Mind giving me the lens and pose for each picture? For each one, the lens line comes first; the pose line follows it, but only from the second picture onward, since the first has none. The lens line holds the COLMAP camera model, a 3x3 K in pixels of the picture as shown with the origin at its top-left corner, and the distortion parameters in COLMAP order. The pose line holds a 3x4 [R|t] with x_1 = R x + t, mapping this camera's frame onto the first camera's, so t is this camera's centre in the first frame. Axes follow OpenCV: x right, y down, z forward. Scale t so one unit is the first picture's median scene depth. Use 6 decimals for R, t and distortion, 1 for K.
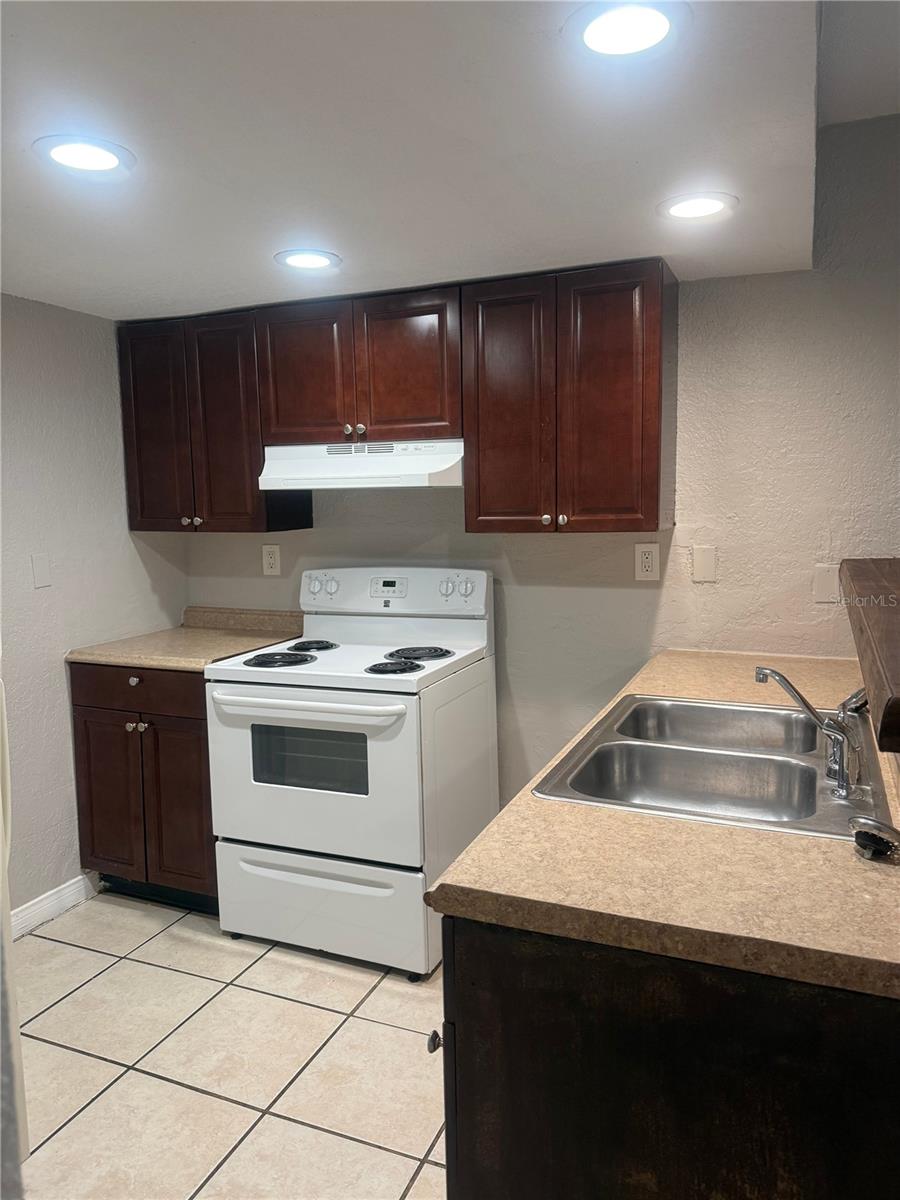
lens RADIAL K [[846.3, 0, 453.4], [0, 846.3, 603.5], [0, 0, 1]] dist [0.048364, -0.000929]
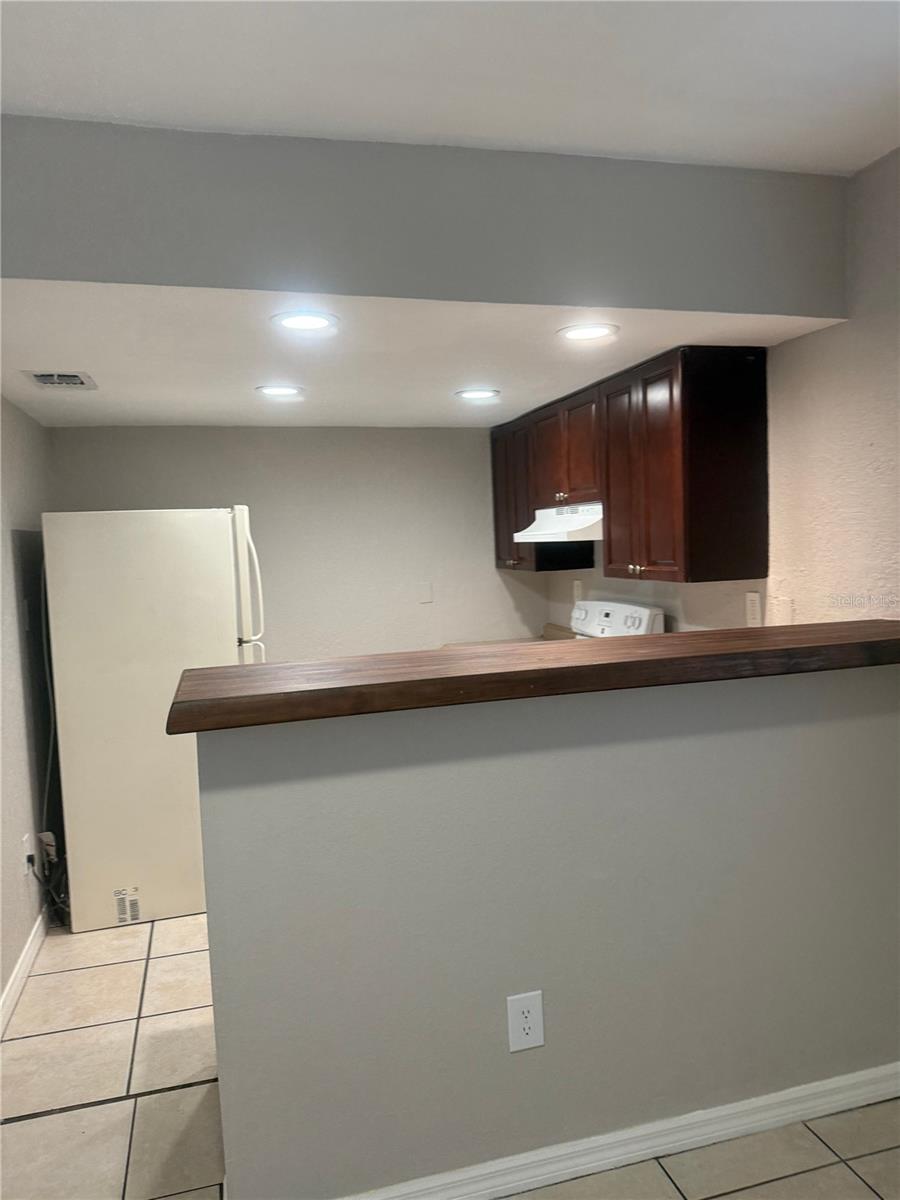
lens RADIAL K [[846.3, 0, 449.8], [0, 846.3, 597.5], [0, 0, 1]] dist [0.048364, -0.000929]
pose [[0.618443, 0.049404, -0.784275, 0.799824], [-0.070799, 0.997466, 0.007005, -0.043850], [0.782634, 0.051194, 0.620374, 0.048633]]
